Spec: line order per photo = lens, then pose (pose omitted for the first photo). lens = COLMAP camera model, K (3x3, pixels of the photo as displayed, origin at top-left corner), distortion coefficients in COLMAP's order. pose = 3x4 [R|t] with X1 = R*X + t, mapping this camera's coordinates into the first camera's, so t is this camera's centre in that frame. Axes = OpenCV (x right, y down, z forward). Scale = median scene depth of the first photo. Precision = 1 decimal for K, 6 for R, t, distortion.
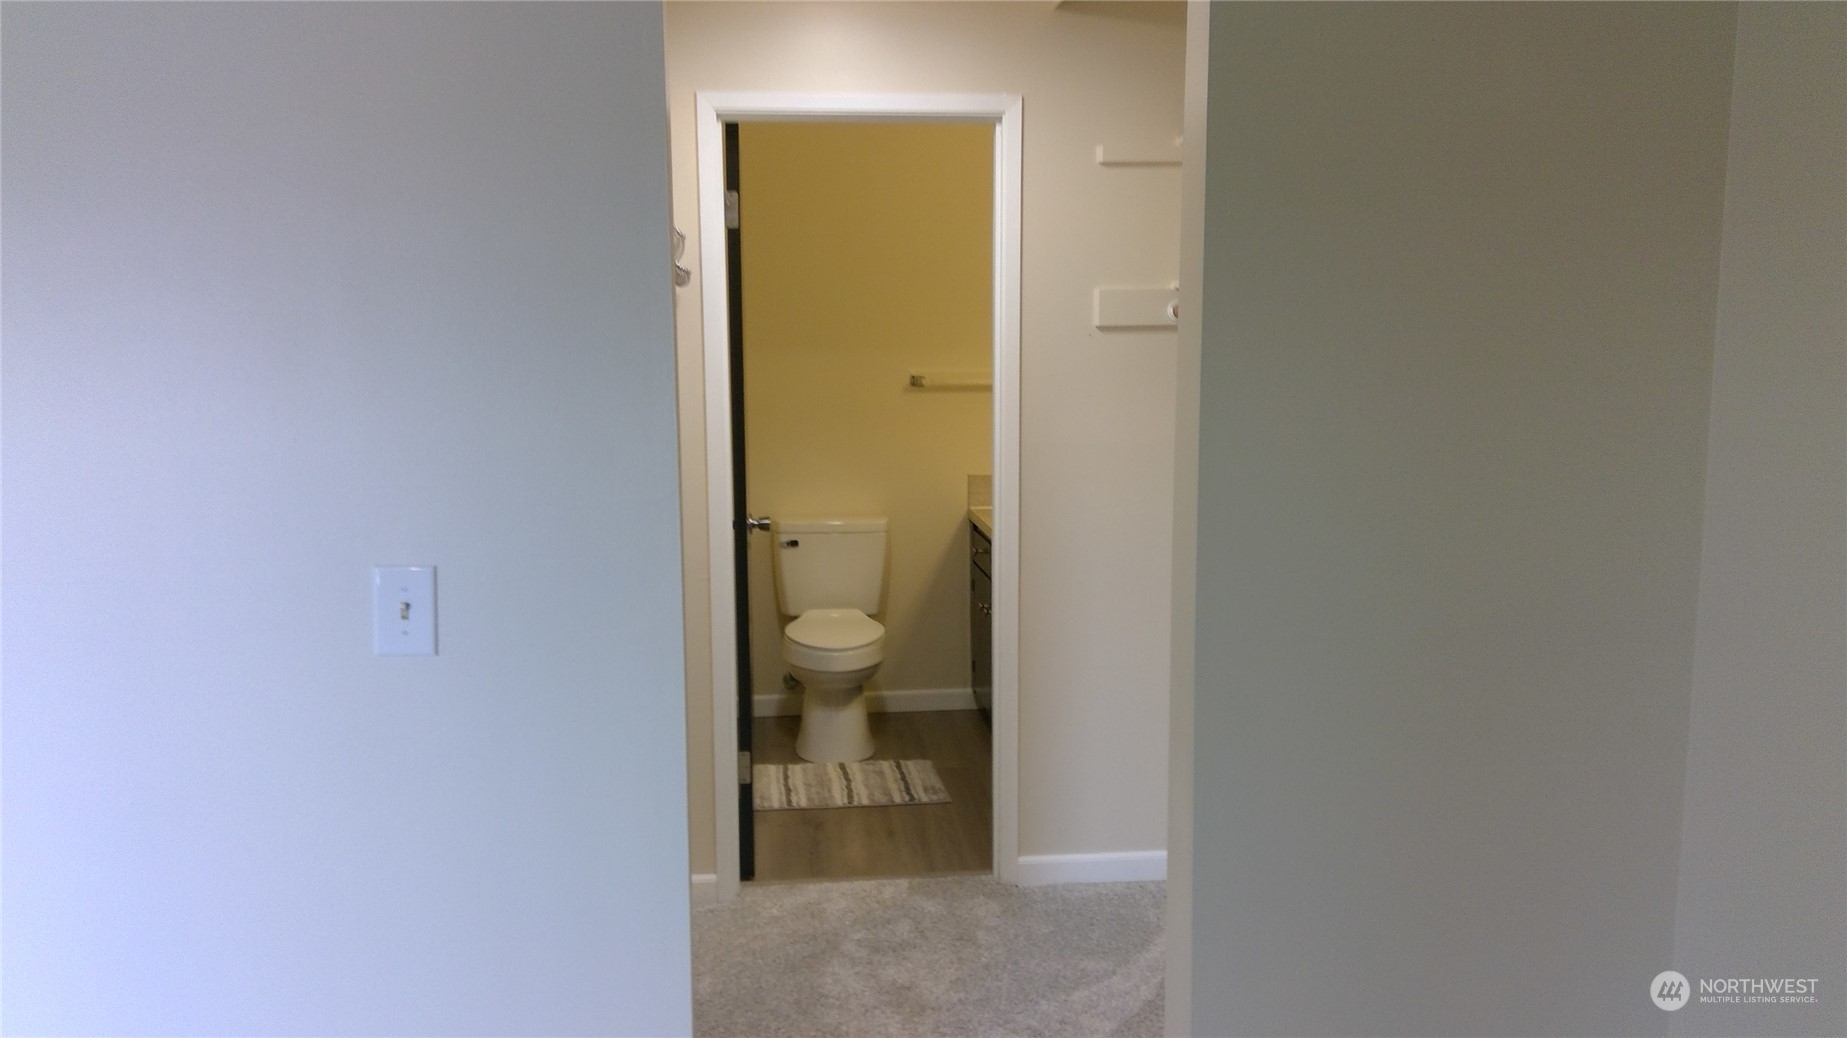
lens RADIAL K [[1433.6, 0, 934.1], [0, 1433.6, 508.3], [0, 0, 1]] dist [0.128566, -0.204211]
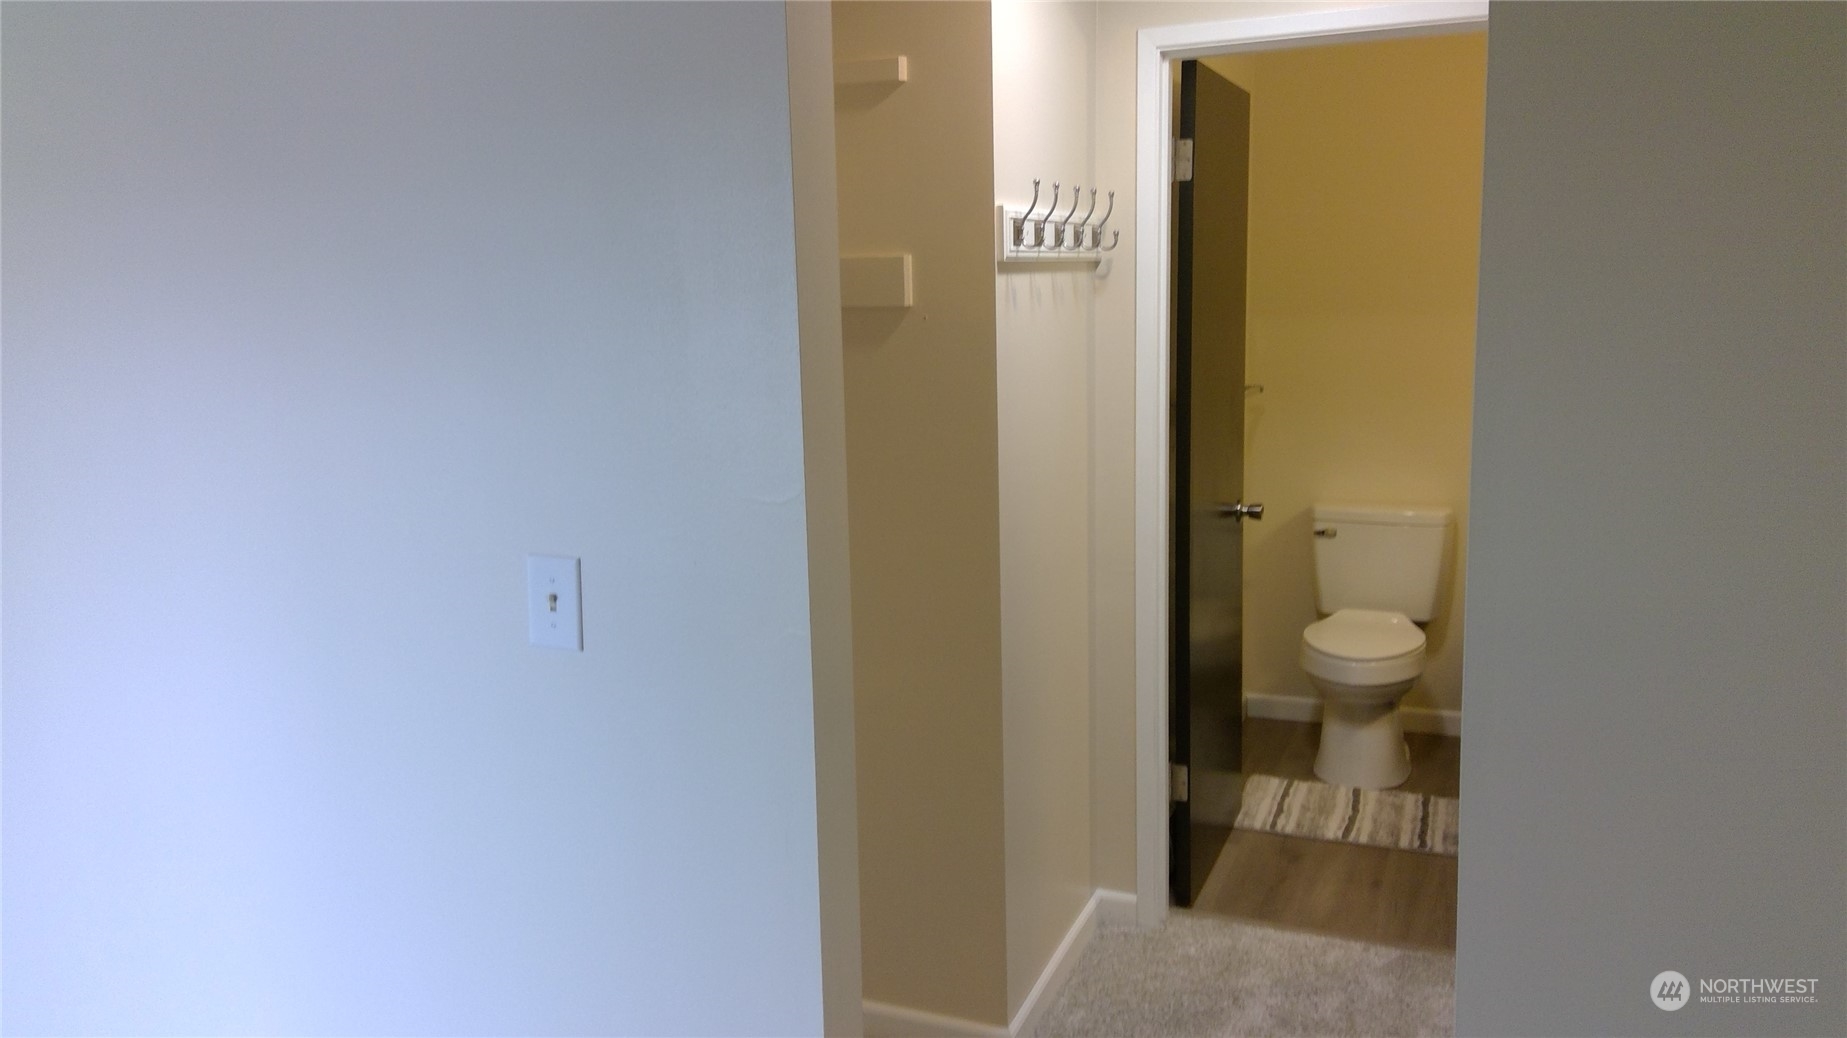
lens RADIAL K [[1433.6, 0, 934.1], [0, 1433.6, 508.3], [0, 0, 1]] dist [0.128566, -0.204211]
pose [[0.878066, 0.058215, -0.474985, 0.137167], [-0.044991, 0.998219, 0.039173, -0.018076], [0.476419, -0.013026, 0.879122, 0.122228]]
